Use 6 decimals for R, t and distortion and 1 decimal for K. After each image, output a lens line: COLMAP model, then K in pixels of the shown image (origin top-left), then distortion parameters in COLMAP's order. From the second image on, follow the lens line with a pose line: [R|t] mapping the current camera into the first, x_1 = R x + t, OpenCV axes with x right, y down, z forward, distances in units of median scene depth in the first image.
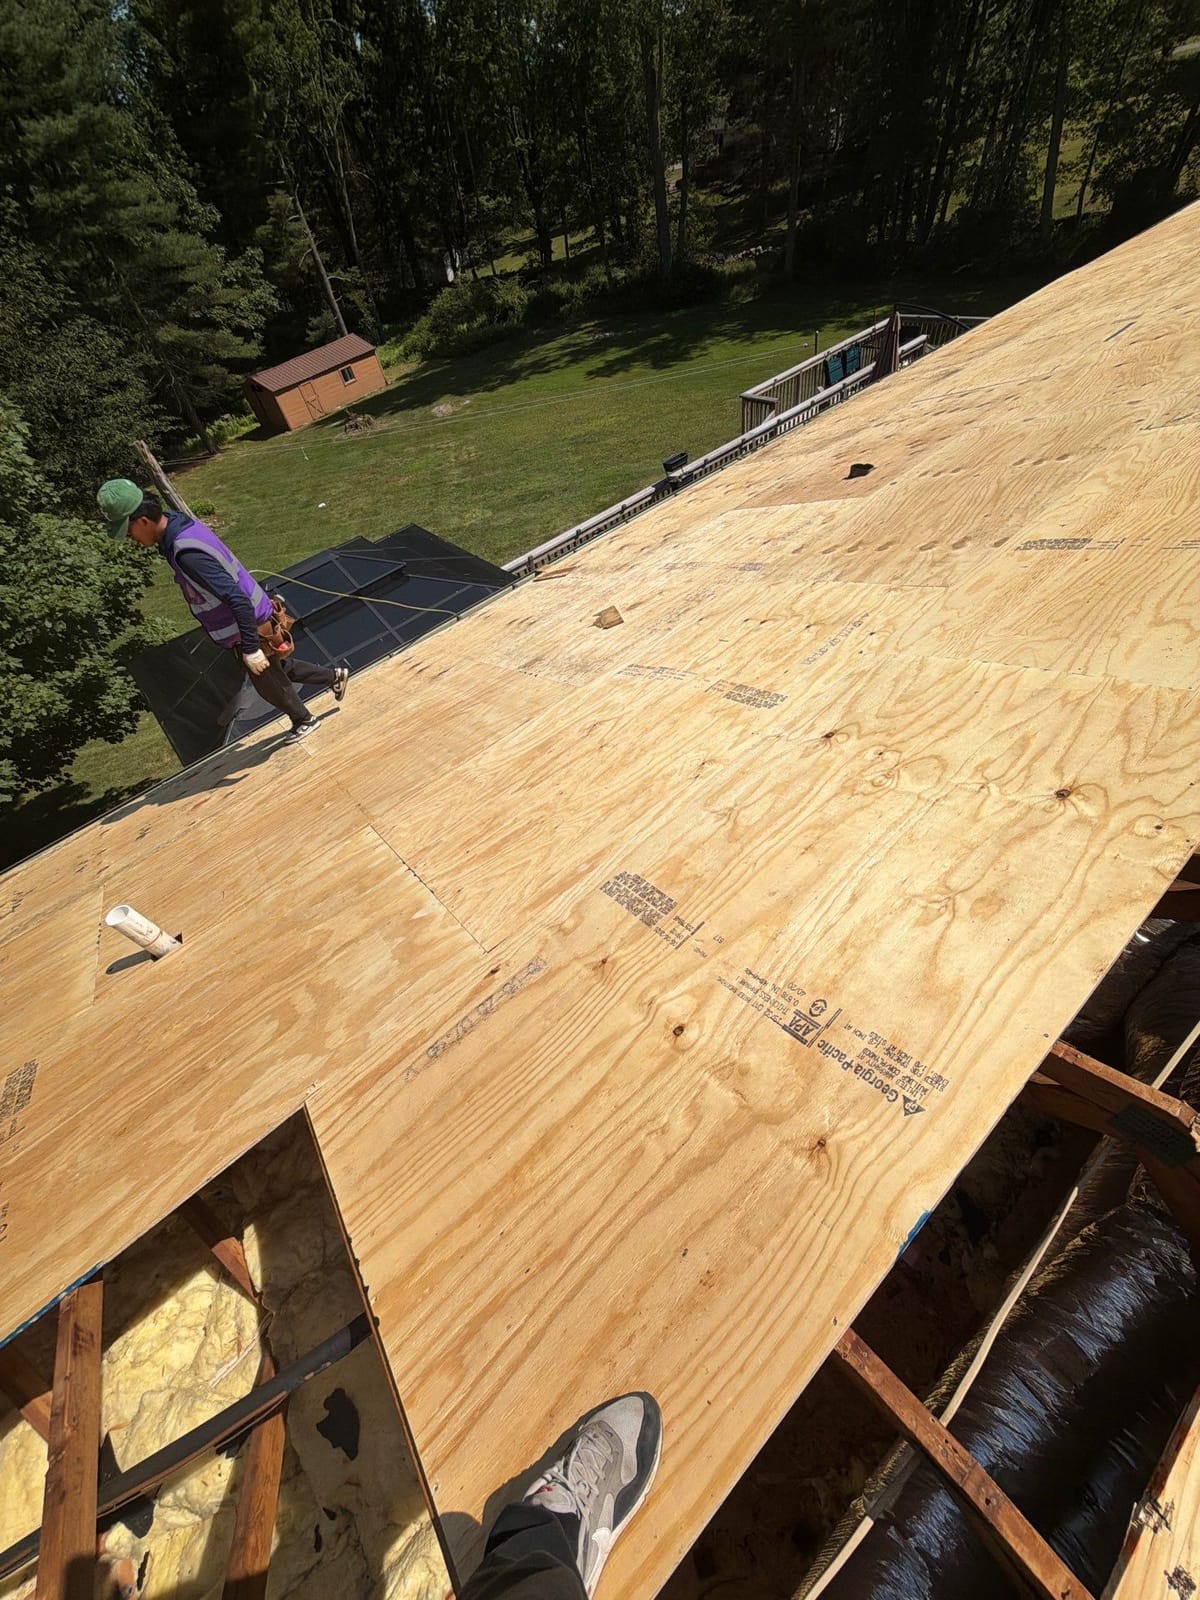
lens RADIAL K [[633.1, 0, 600.9], [0, 633.1, 802.5], [0, 0, 1]] dist [-0.001325, -0.000120]
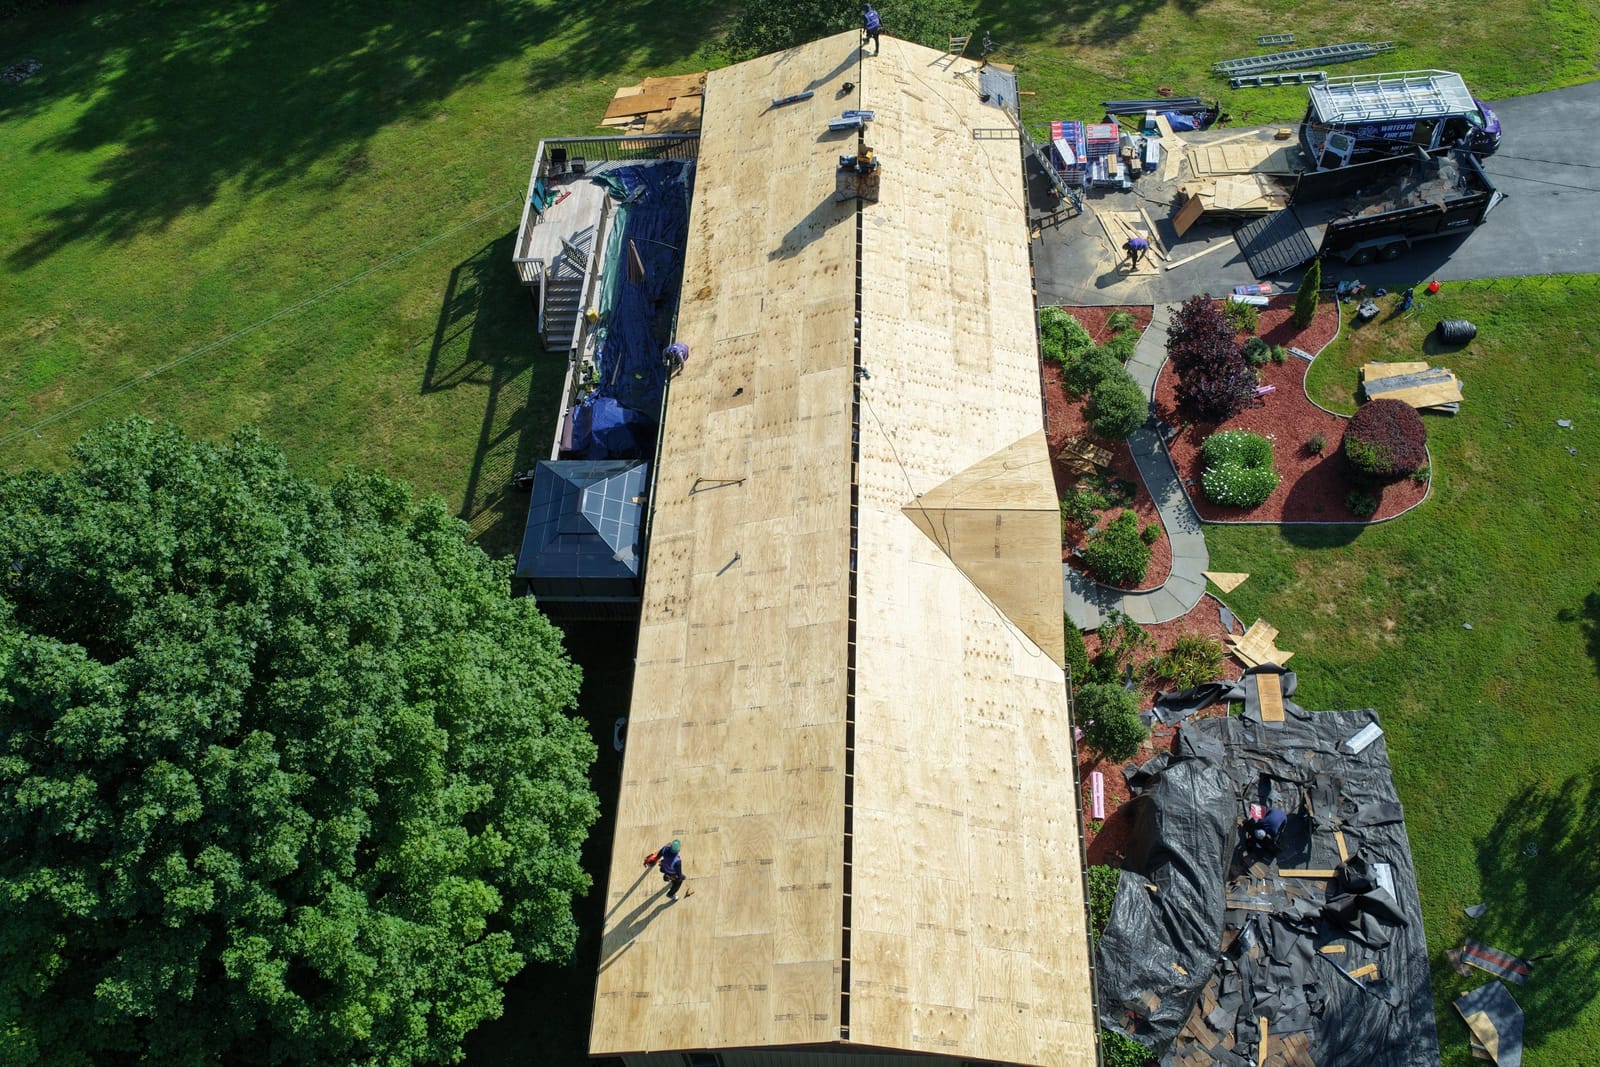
lens RADIAL K [[1333.2, 0, 800.0], [0, 1333.2, 533.5], [0, 0, 1]] dist [0.004488, 0.019248]
pose [[0.676074, -0.529301, 0.512607, -0.450676], [0.510156, 0.838222, 0.192679, -0.140358], [-0.531663, 0.131244, 0.836725, -0.663872]]
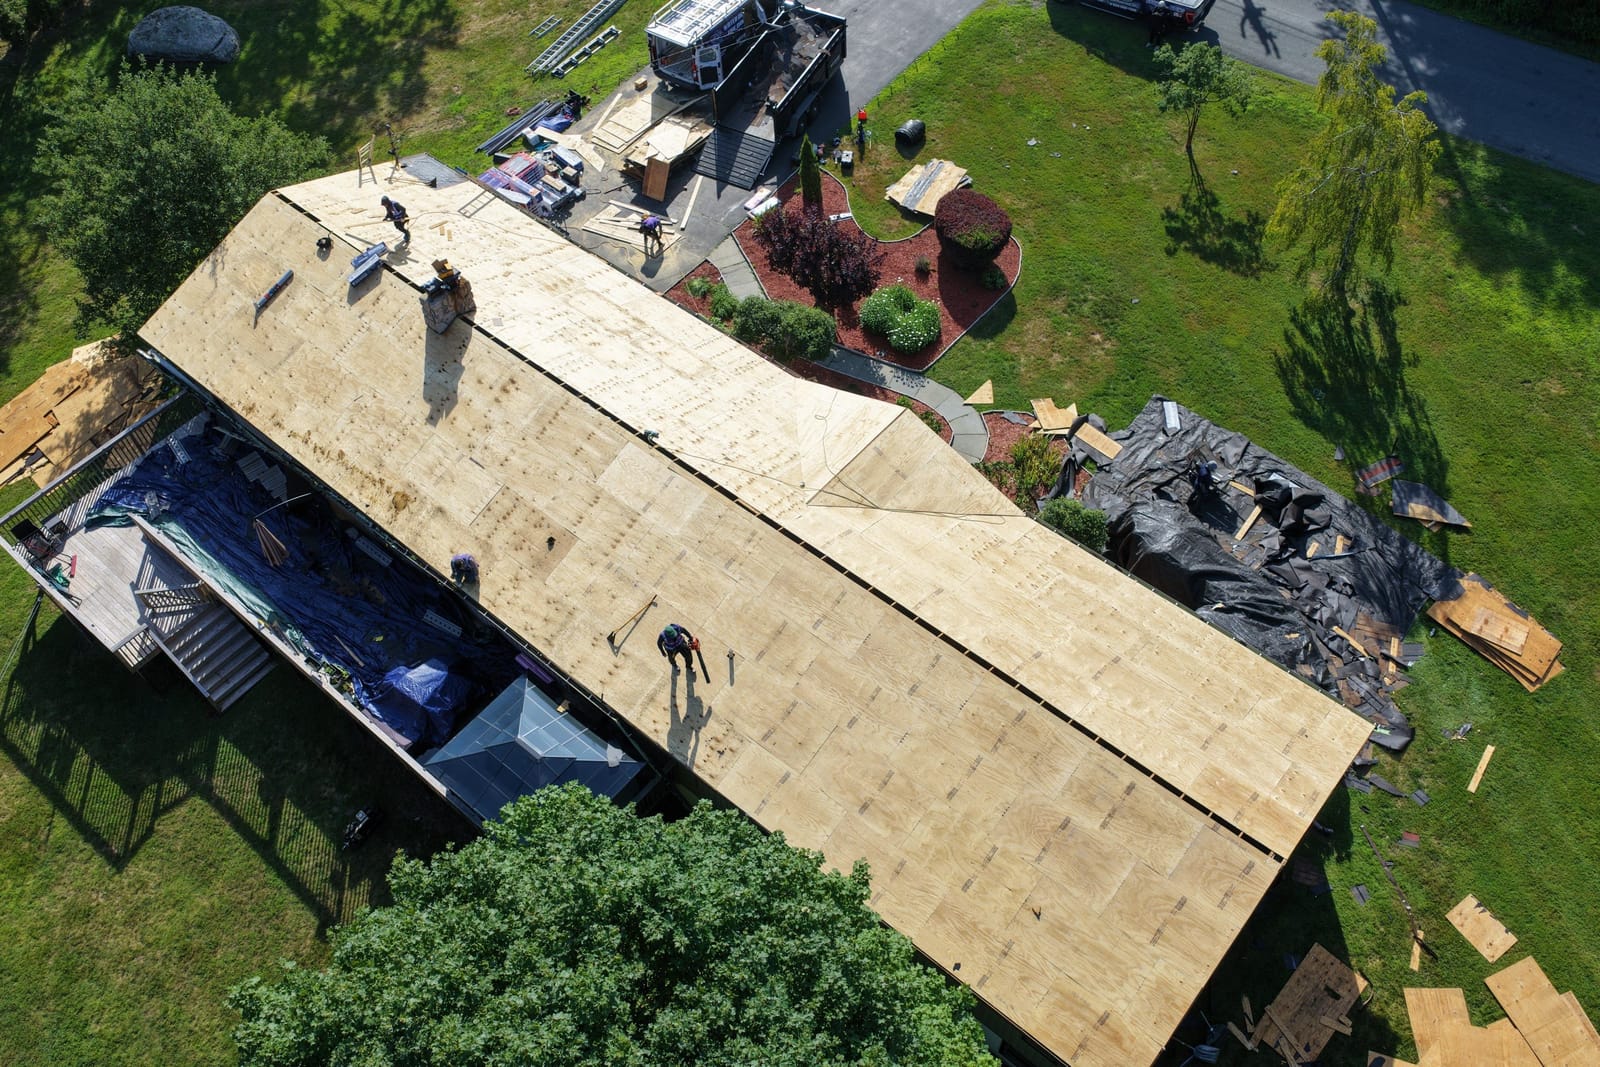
lens RADIAL K [[1333.2, 0, 800.0], [0, 1333.2, 533.5], [0, 0, 1]] dist [0.004488, 0.019248]
pose [[-0.159153, -0.690979, 0.705137, -0.543439], [0.771511, 0.358595, 0.525529, -0.377767], [-0.615988, 0.627660, 0.476026, -0.358856]]
